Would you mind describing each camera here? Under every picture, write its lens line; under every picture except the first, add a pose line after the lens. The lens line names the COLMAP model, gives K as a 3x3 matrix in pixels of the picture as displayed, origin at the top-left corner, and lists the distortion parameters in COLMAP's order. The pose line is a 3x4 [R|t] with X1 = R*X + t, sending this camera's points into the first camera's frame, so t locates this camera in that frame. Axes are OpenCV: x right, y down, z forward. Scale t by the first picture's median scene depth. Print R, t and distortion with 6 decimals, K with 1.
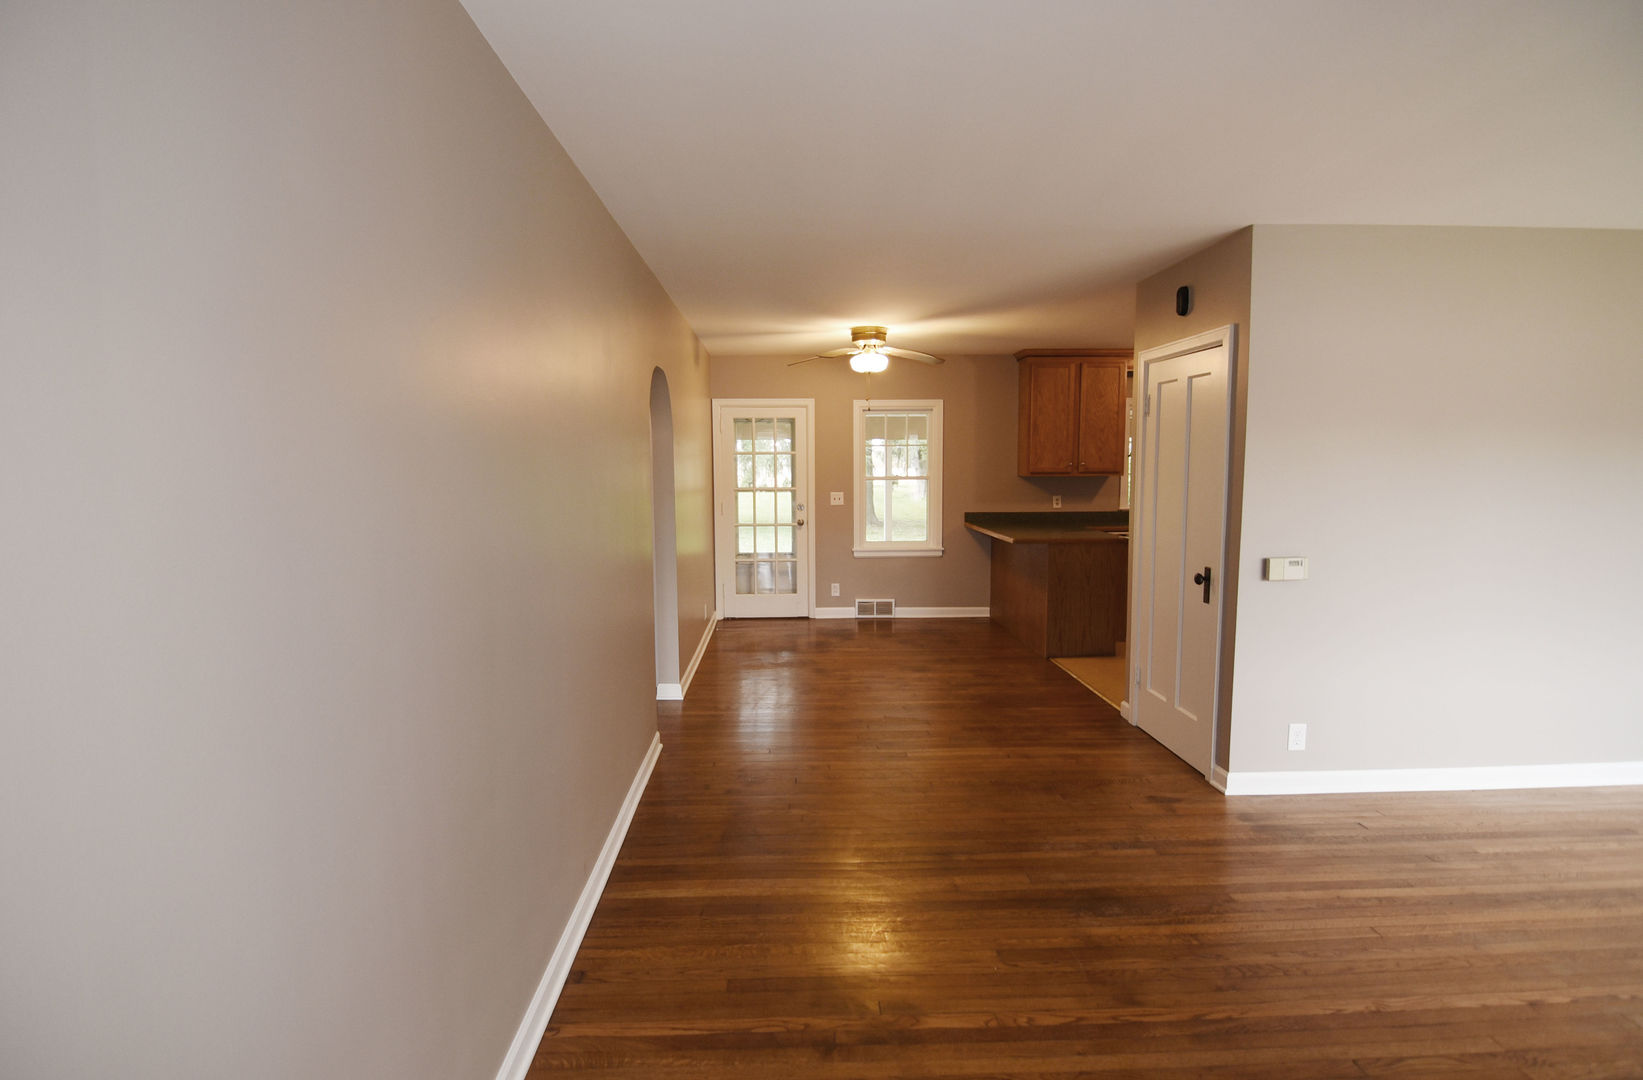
lens RADIAL K [[816.6, 0, 809.7], [0, 816.6, 538.2], [0, 0, 1]] dist [-0.003824, -0.011401]
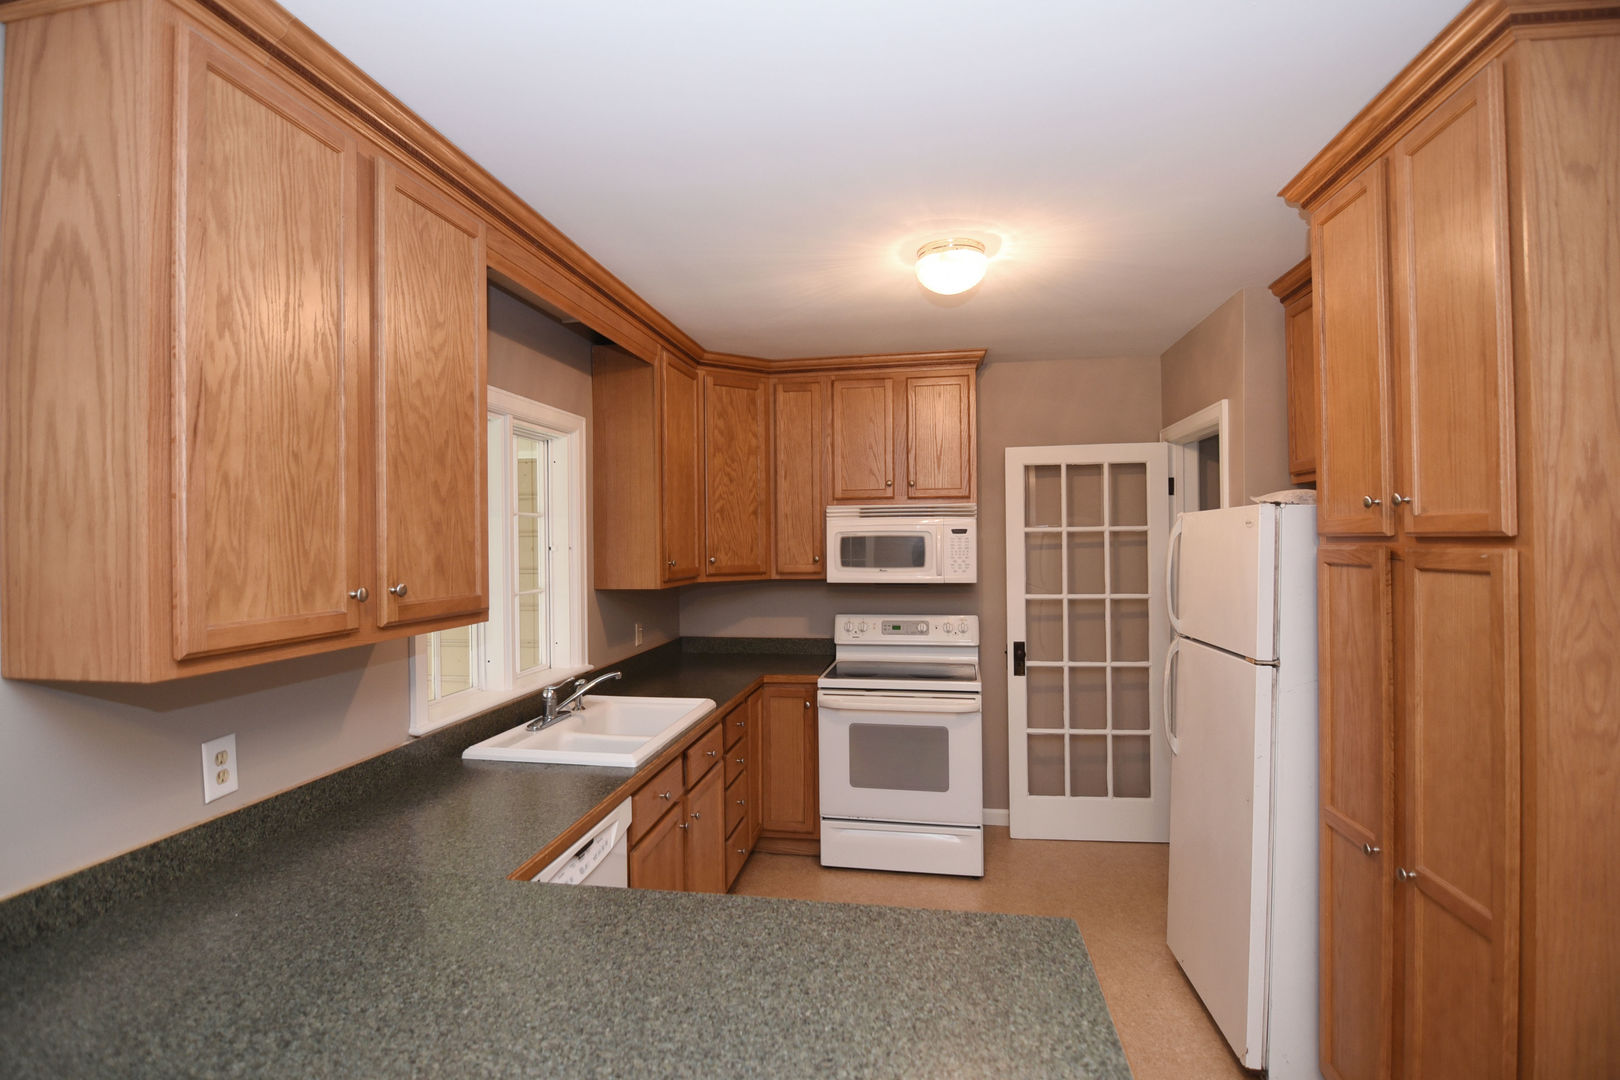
lens RADIAL K [[782.5, 0, 804.1], [0, 782.5, 537.4], [0, 0, 1]] dist [-0.003881, -0.006845]
pose [[0.196351, 0.005199, 0.980520, 0.137670], [0.105333, 0.994087, -0.026364, -0.087406], [-0.974860, 0.108458, 0.194642, 0.842052]]
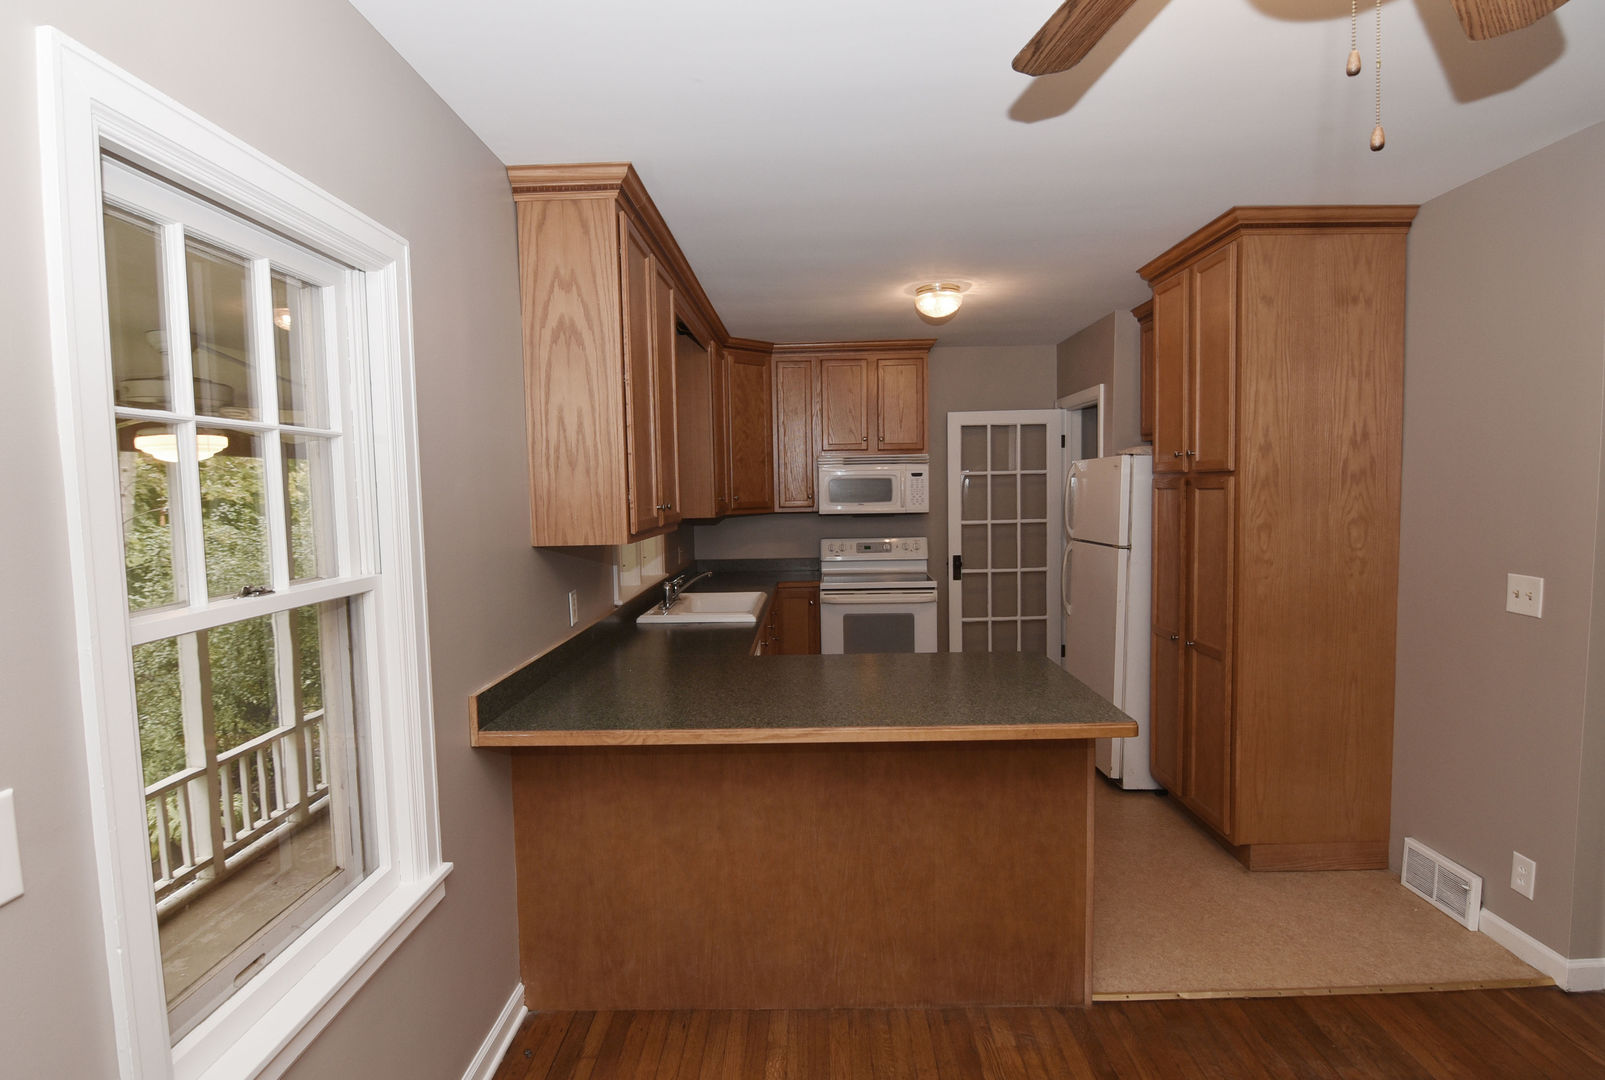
lens RADIAL K [[812.4, 0, 802.5], [0, 812.4, 540.0], [0, 0, 1]] dist [0.000557, -0.000043]
pose [[0.041863, -0.060903, 0.997265, -0.074472], [0.116249, 0.991658, 0.055681, -0.088483], [-0.992337, 0.113600, 0.048594, 0.916132]]
